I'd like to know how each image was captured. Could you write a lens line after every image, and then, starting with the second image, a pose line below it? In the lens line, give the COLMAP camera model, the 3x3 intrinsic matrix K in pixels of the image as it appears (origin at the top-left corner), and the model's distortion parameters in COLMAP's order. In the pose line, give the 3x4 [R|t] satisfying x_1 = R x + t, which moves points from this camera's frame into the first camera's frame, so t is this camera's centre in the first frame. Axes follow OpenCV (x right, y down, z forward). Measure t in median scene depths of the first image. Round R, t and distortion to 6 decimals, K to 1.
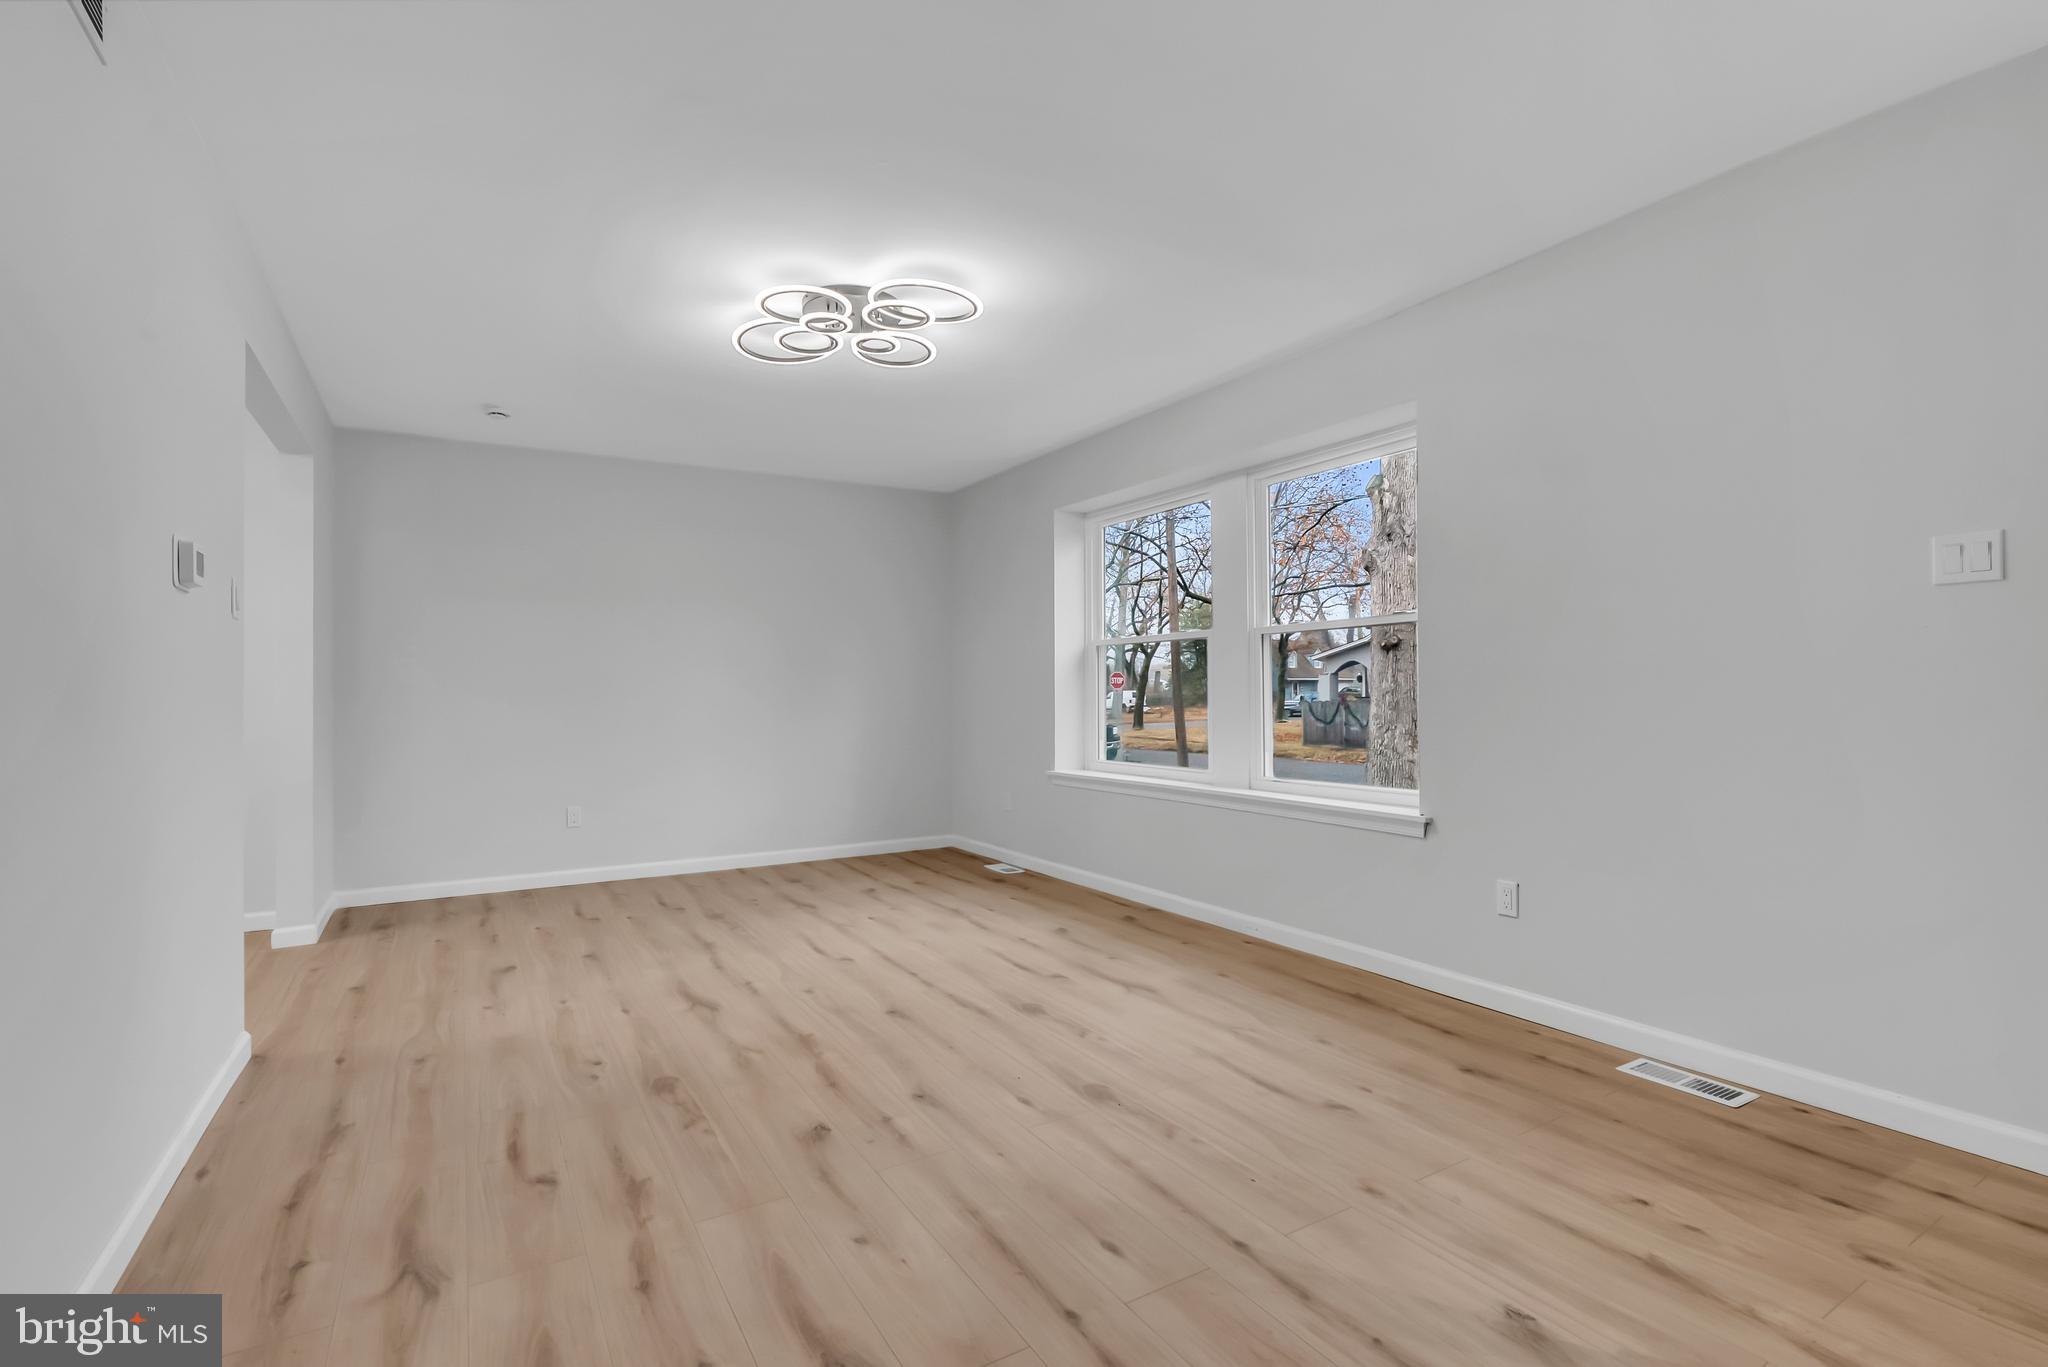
lens RADIAL K [[932.8, 0, 1024.2], [0, 932.8, 692.6], [0, 0, 1]] dist [-0.000236, 0.000224]
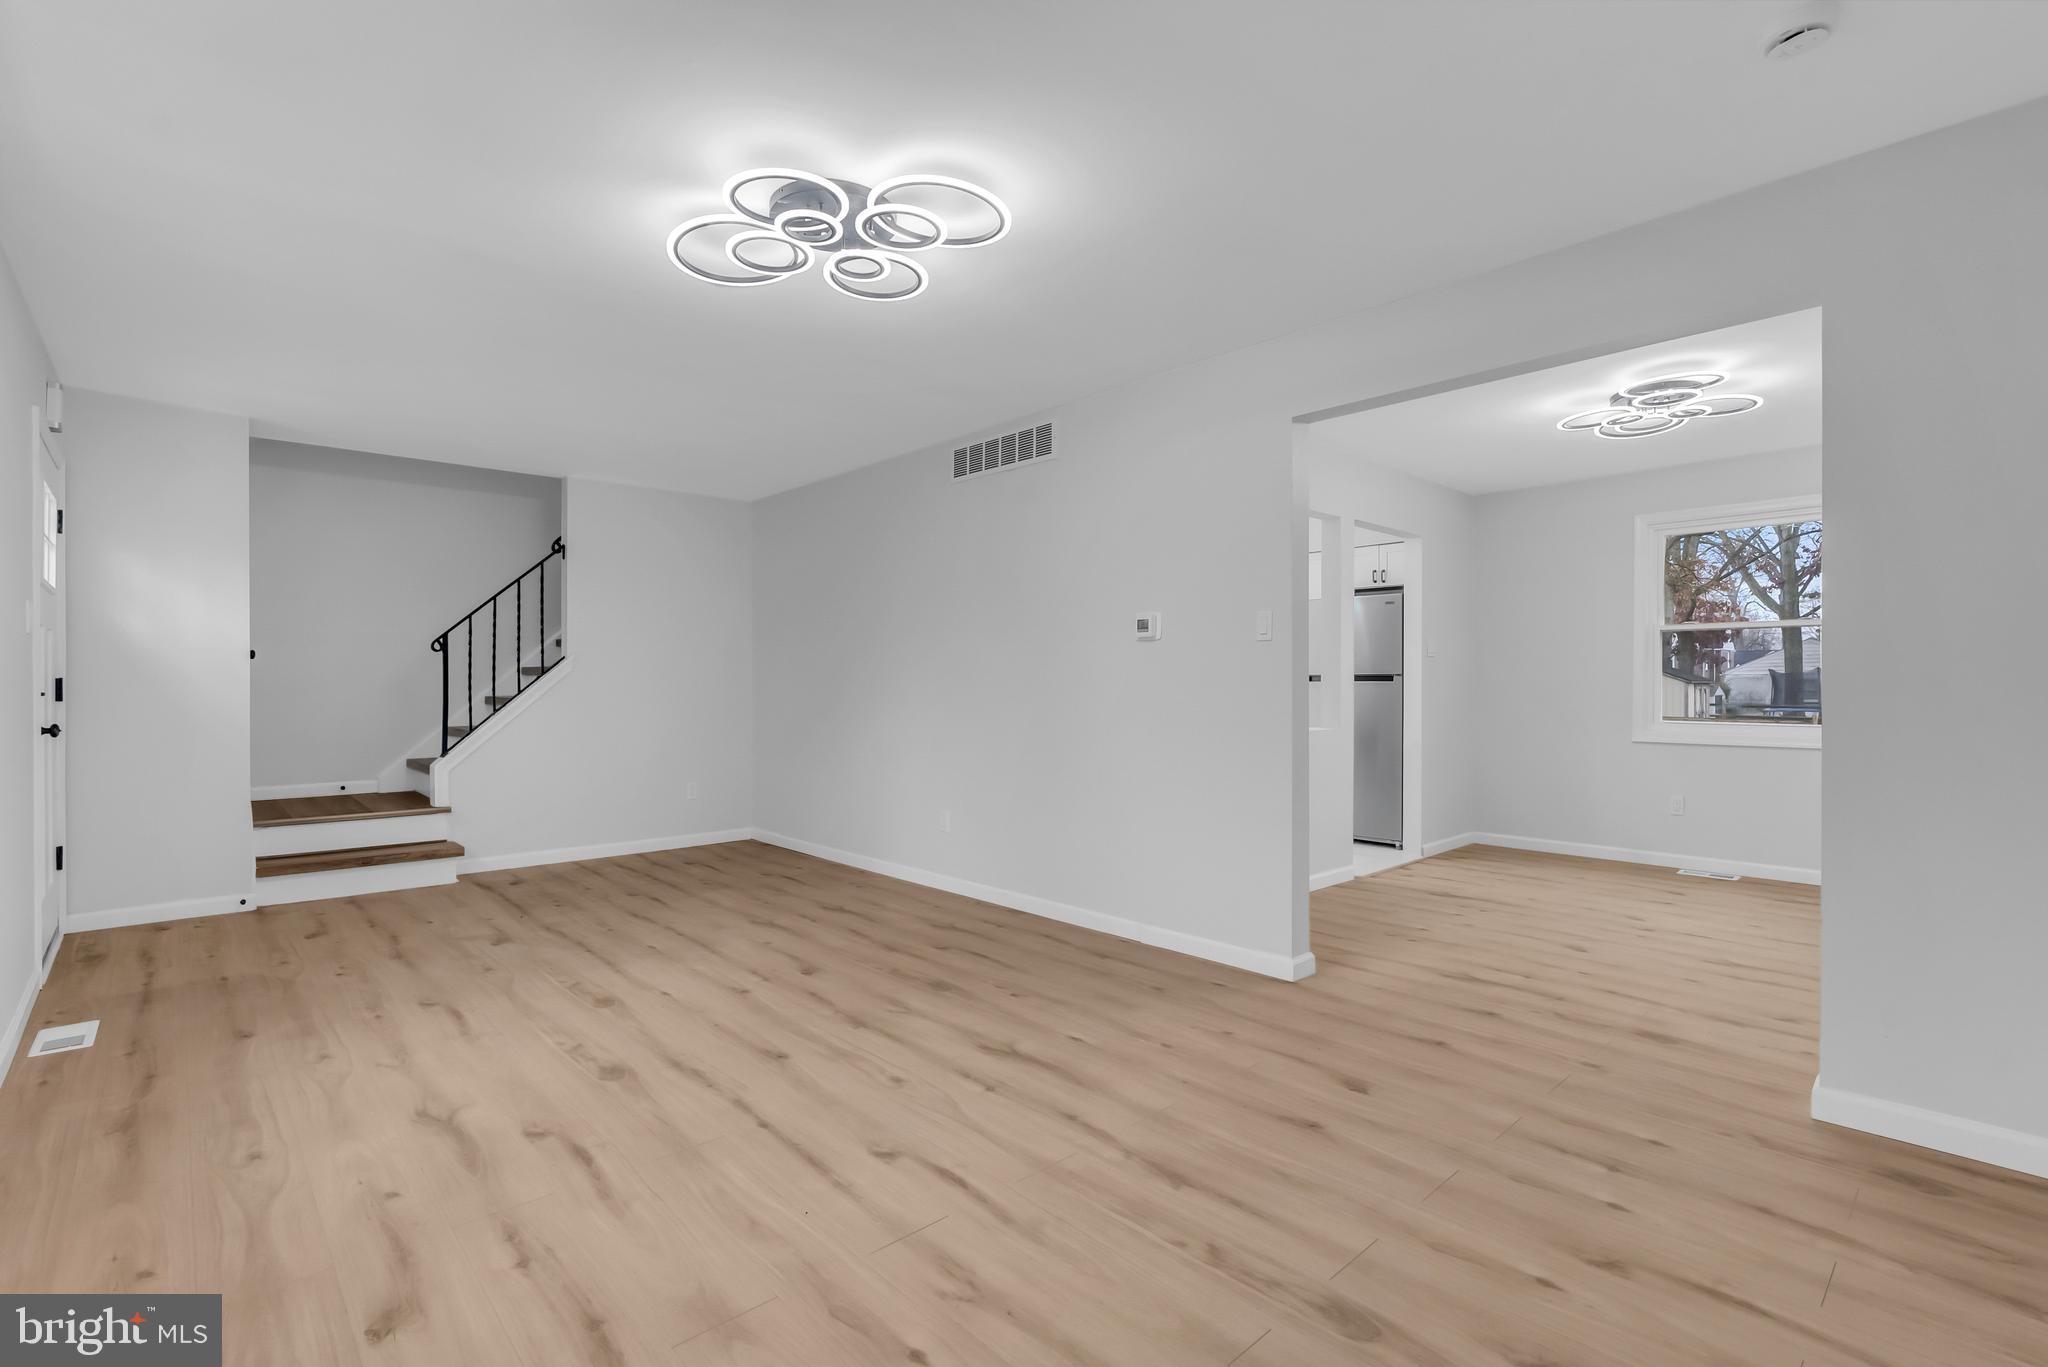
lens RADIAL K [[932.8, 0, 1024.2], [0, 932.8, 692.6], [0, 0, 1]] dist [-0.000236, 0.000224]
pose [[-0.979729, 0.008597, -0.200142, -0.214755], [0.008017, 0.999961, 0.003711, -0.011054], [0.200166, 0.002031, -0.979760, 2.131566]]
